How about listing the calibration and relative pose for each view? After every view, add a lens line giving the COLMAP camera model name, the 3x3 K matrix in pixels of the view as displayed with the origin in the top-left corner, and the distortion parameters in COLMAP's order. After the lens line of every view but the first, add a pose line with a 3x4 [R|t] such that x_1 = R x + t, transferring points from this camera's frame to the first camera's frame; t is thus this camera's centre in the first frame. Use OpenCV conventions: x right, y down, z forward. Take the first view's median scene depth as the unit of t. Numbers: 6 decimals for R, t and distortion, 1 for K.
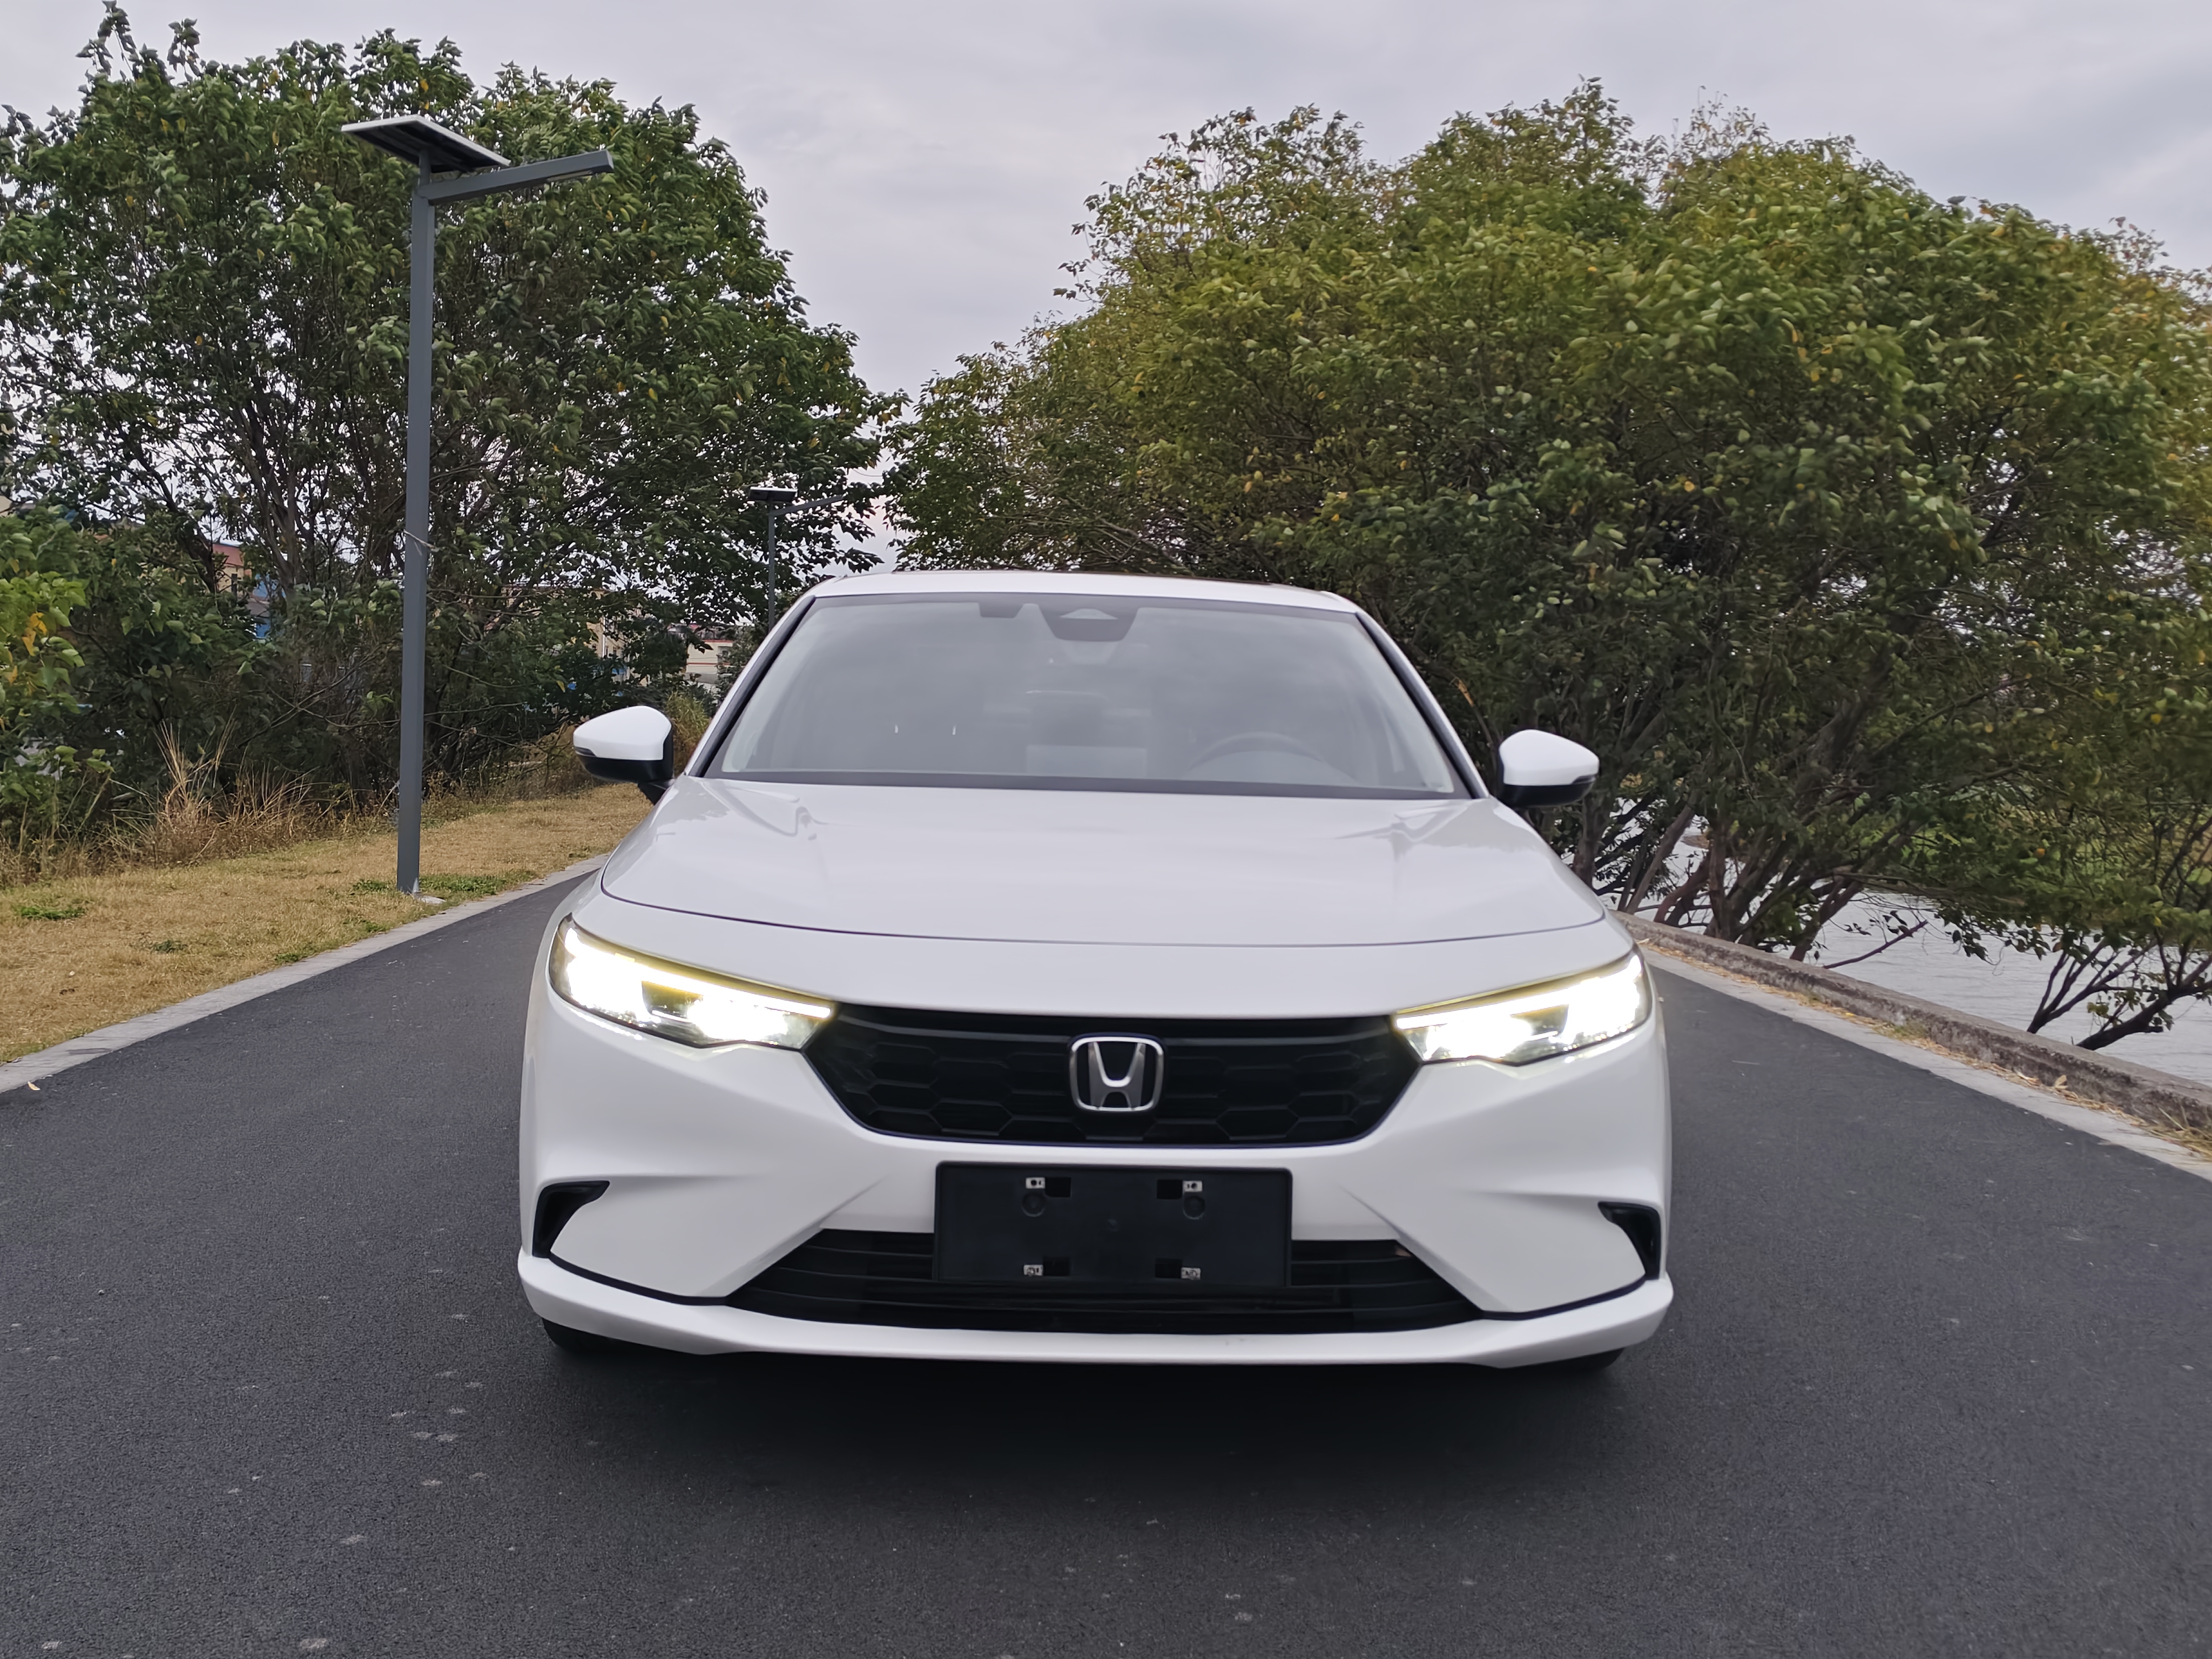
lens RADIAL K [[2383.9, 0, 1124.9], [0, 2383.9, 828.8], [0, 0, 1]] dist [0.071263, 0.006124]
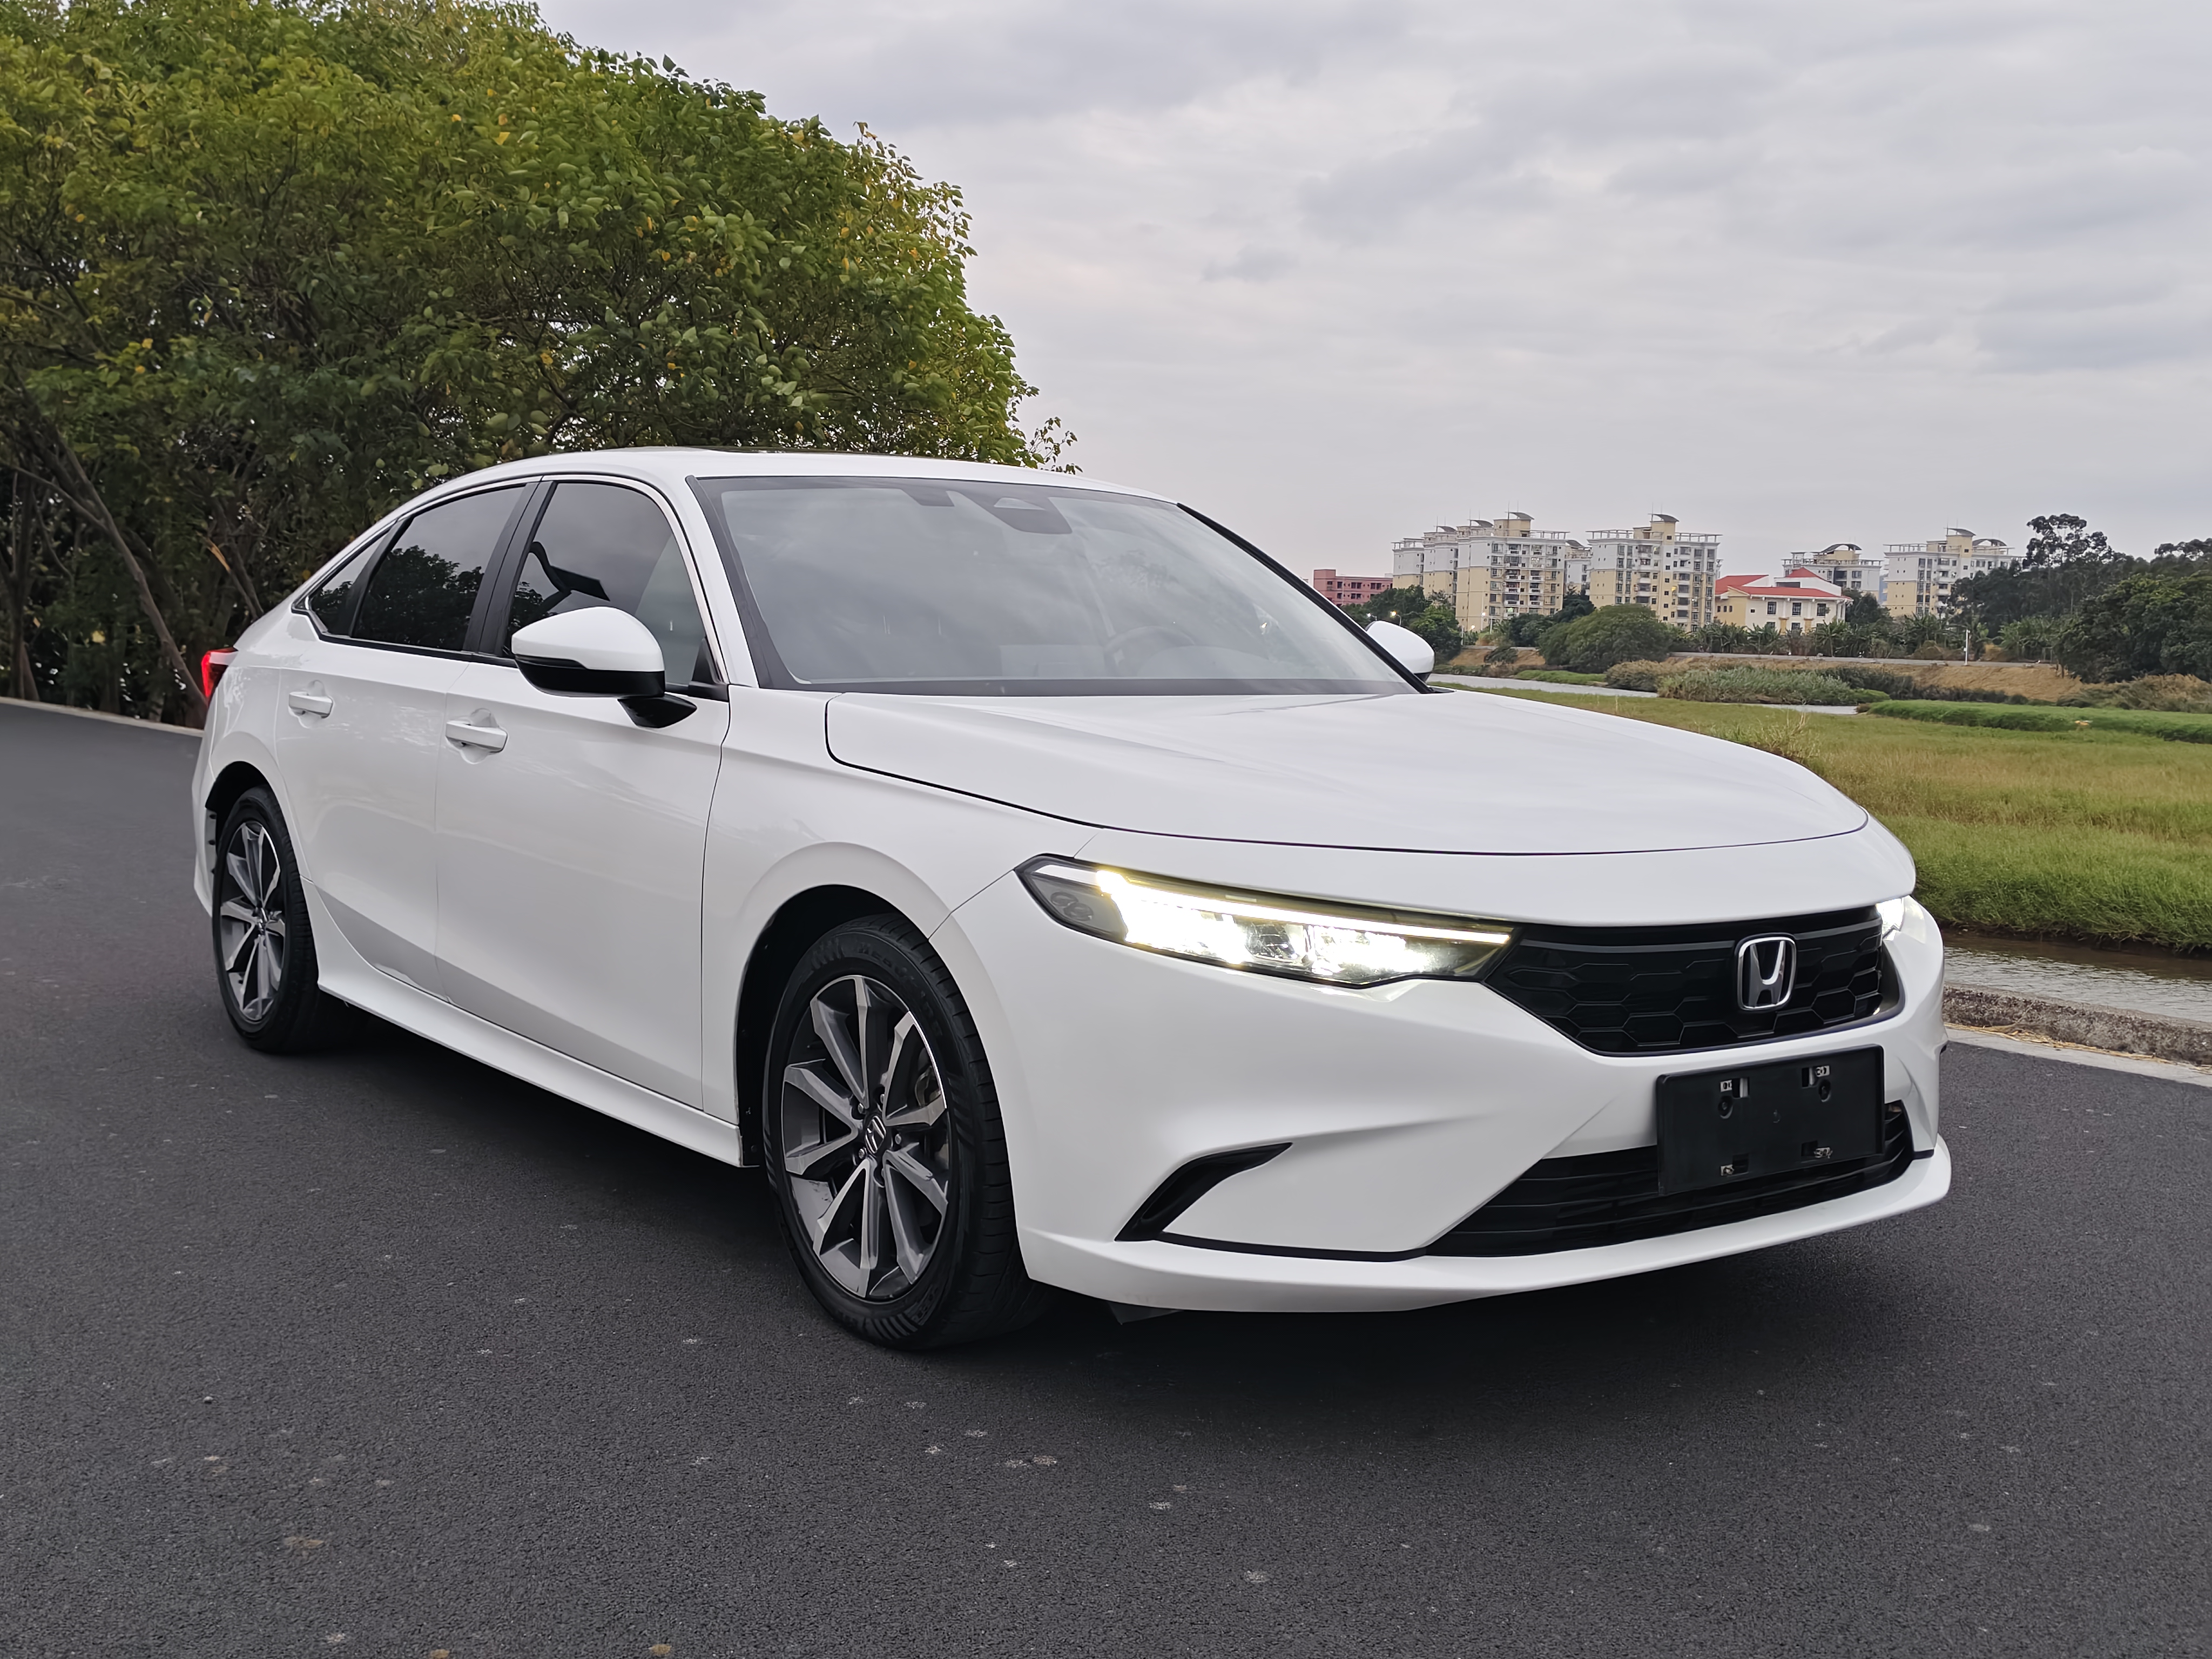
lens RADIAL K [[2409.8, 0, 1106.0], [0, 2409.8, 829.5], [0, 0, 1]] dist [0.031330, -0.006955]
pose [[0.823766, -0.060528, 0.563690, -0.806471], [0.029345, 0.997504, 0.064226, -0.034103], [-0.566171, -0.036365, 0.823485, 0.293259]]
